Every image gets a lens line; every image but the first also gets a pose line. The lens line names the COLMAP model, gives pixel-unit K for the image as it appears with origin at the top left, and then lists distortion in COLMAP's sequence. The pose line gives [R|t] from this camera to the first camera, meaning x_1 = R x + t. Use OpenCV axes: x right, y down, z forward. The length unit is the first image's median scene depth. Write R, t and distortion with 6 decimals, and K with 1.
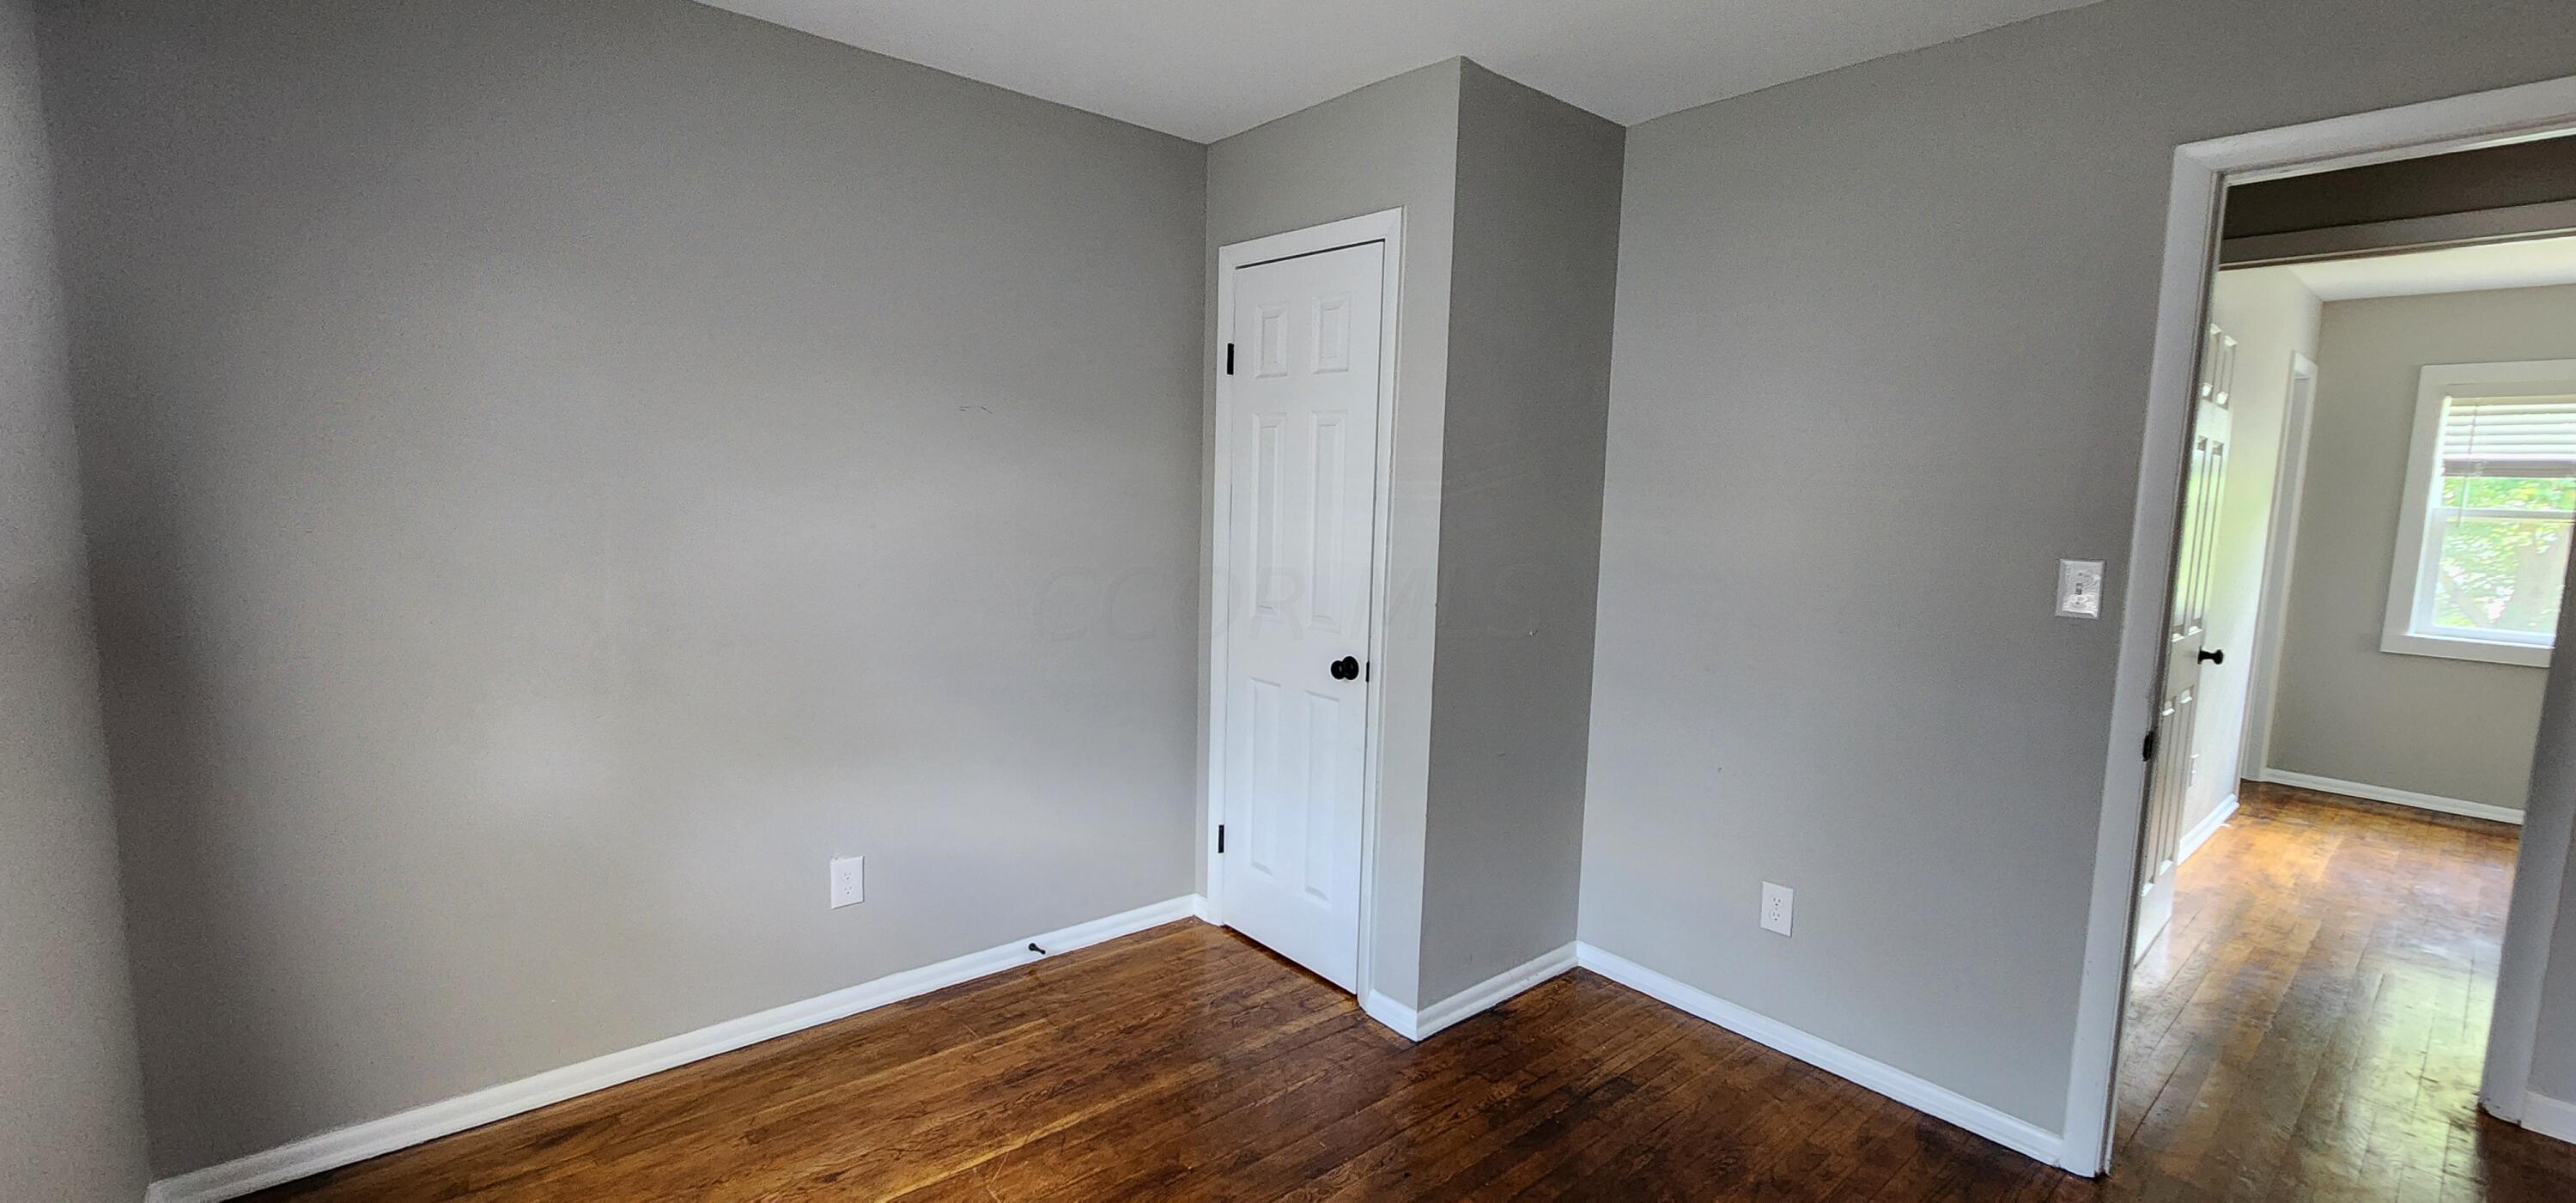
lens RADIAL K [[1060.0, 0, 1297.3], [0, 1060.0, 593.4], [0, 0, 1]] dist [-0.002576, -0.000525]
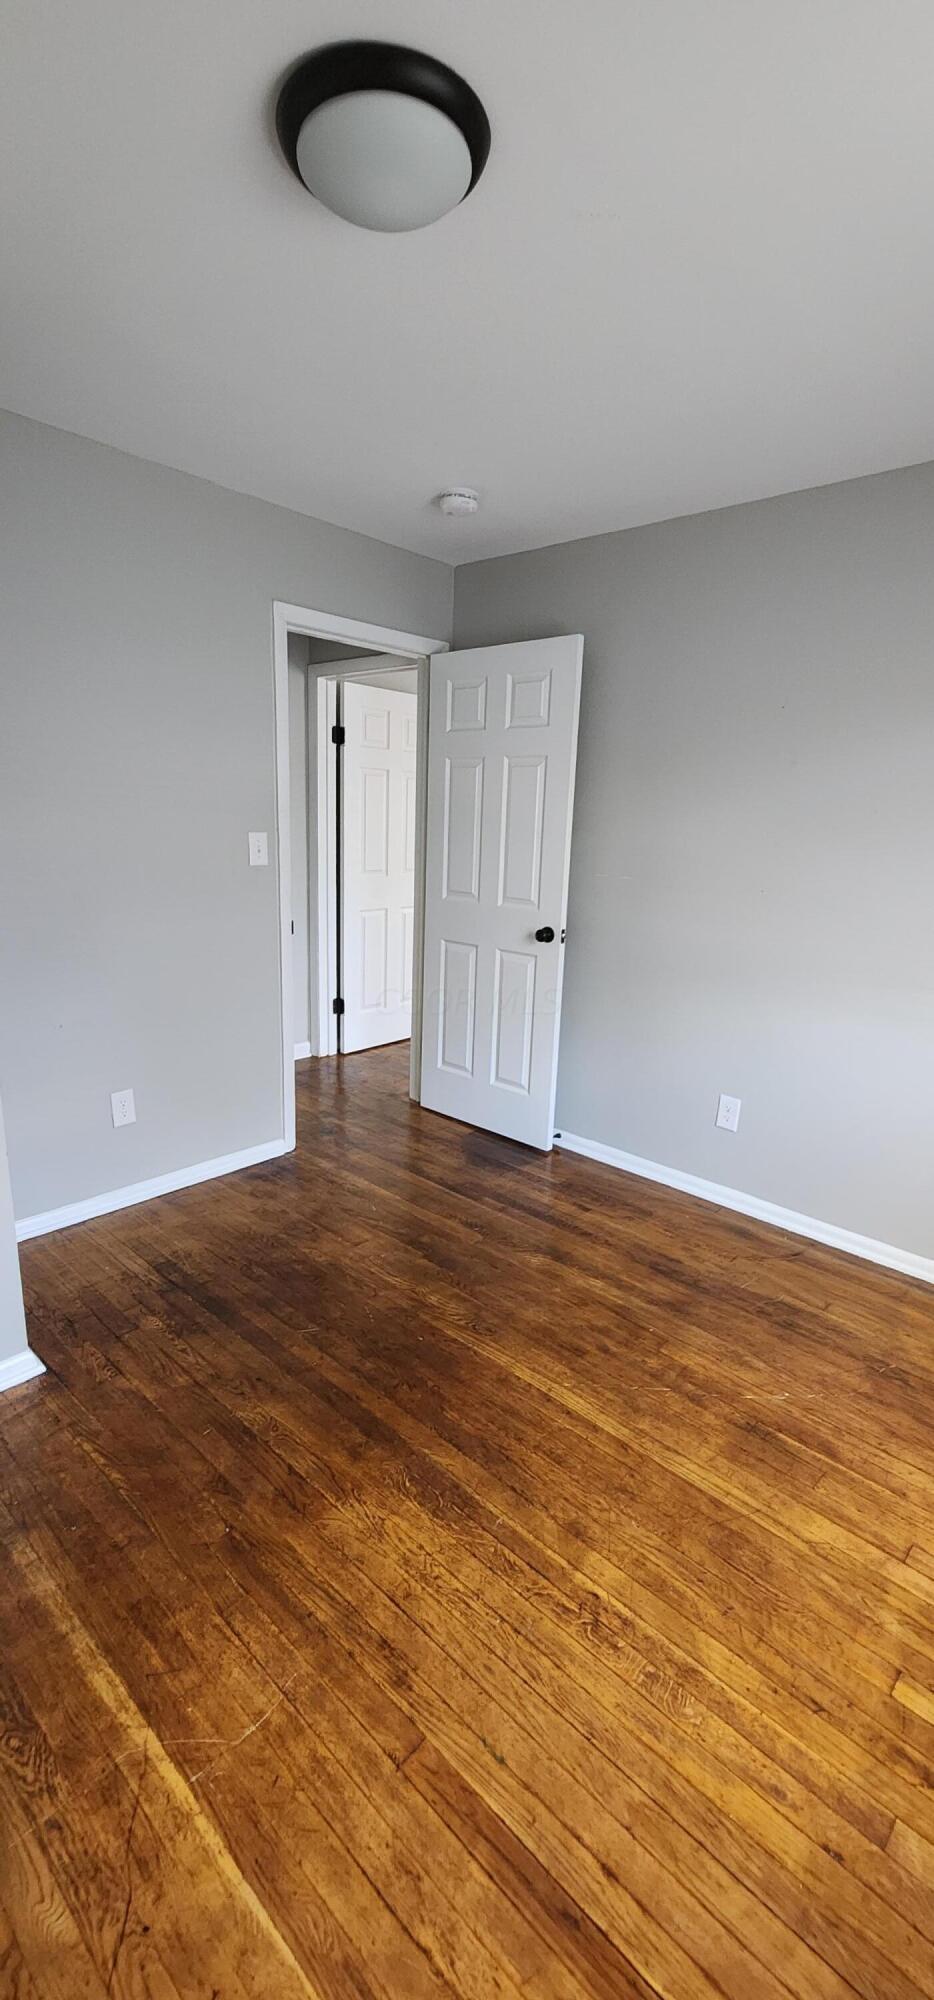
lens RADIAL K [[823.0, 0, 471.3], [0, 823.0, 1011.6], [0, 0, 1]] dist [-0.002576, -0.000525]
pose [[-0.114876, -0.266643, 0.956925, -0.643214], [0.069488, 0.958785, 0.275503, -0.090023], [-0.990946, 0.098144, -0.091613, 0.720761]]
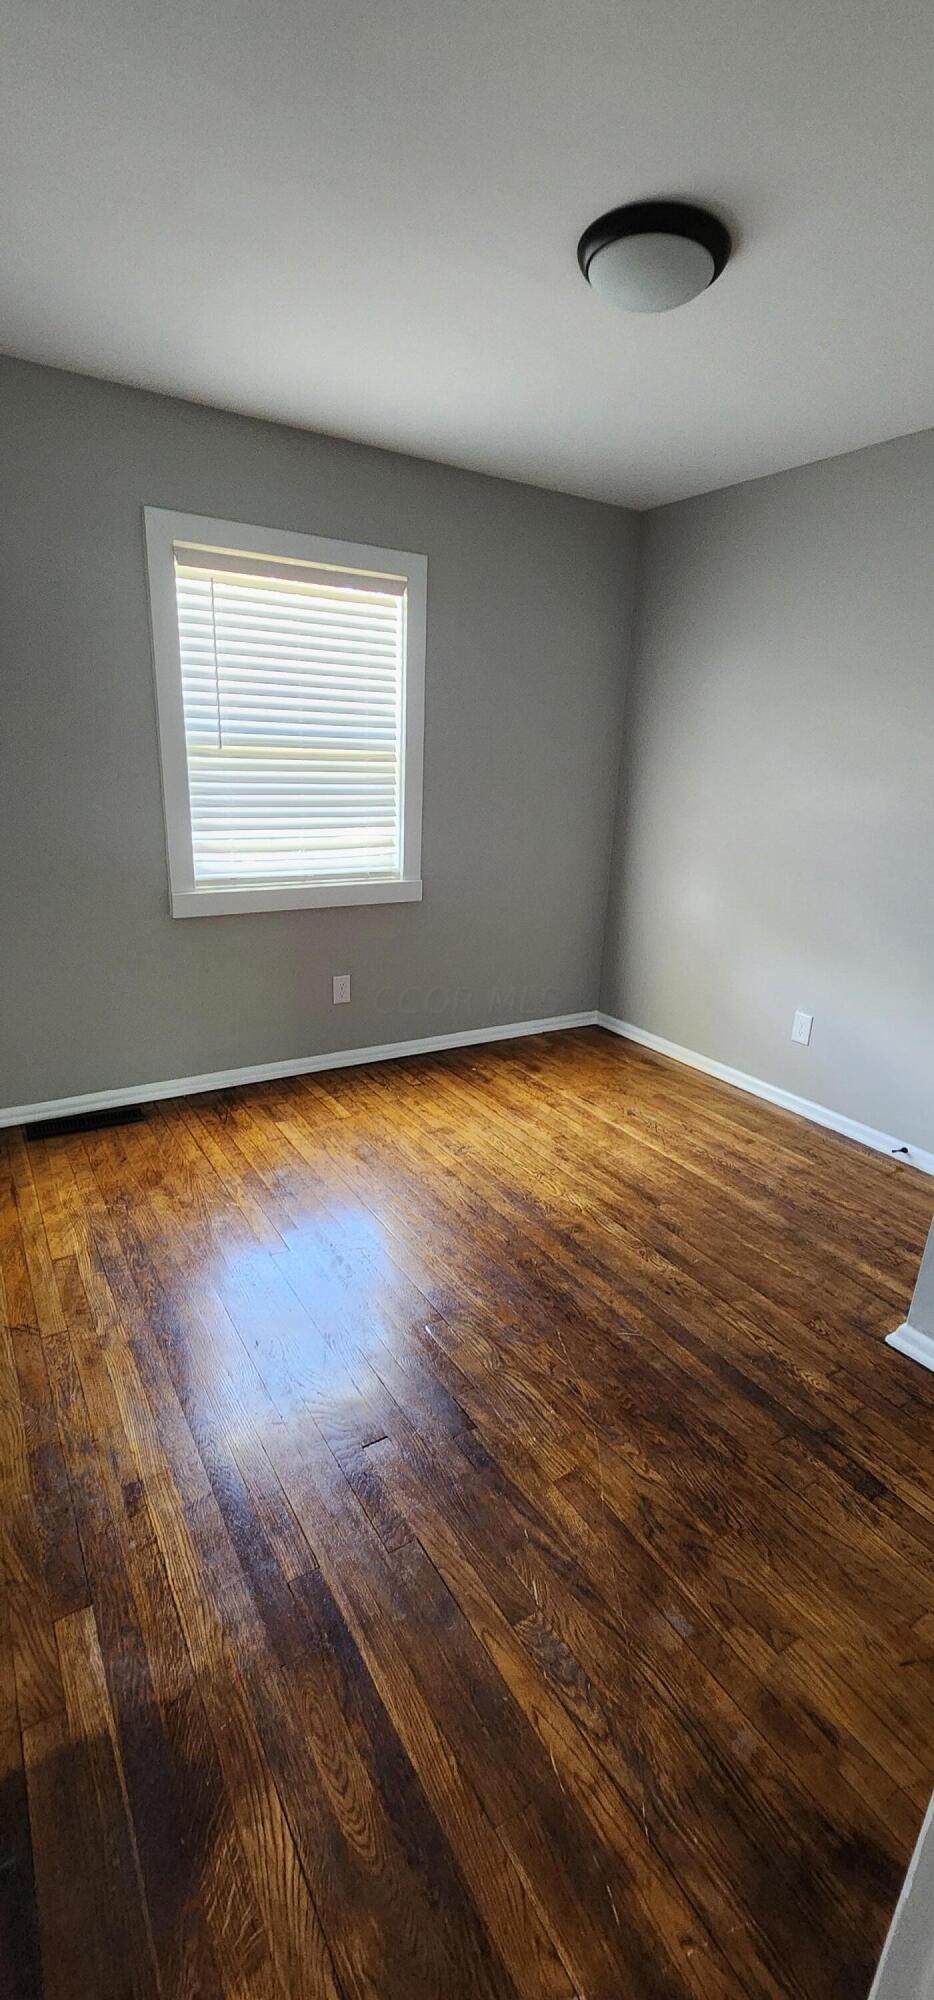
lens RADIAL K [[824.9, 0, 473.3], [0, 824.9, 1008.9], [0, 0, 1]] dist [-0.006439, 0.003518]
pose [[-0.147396, 0.261191, -0.953967, 0.914505], [-0.154212, 0.946638, 0.283012, -0.030518], [0.976982, 0.188828, -0.099252, 0.718544]]
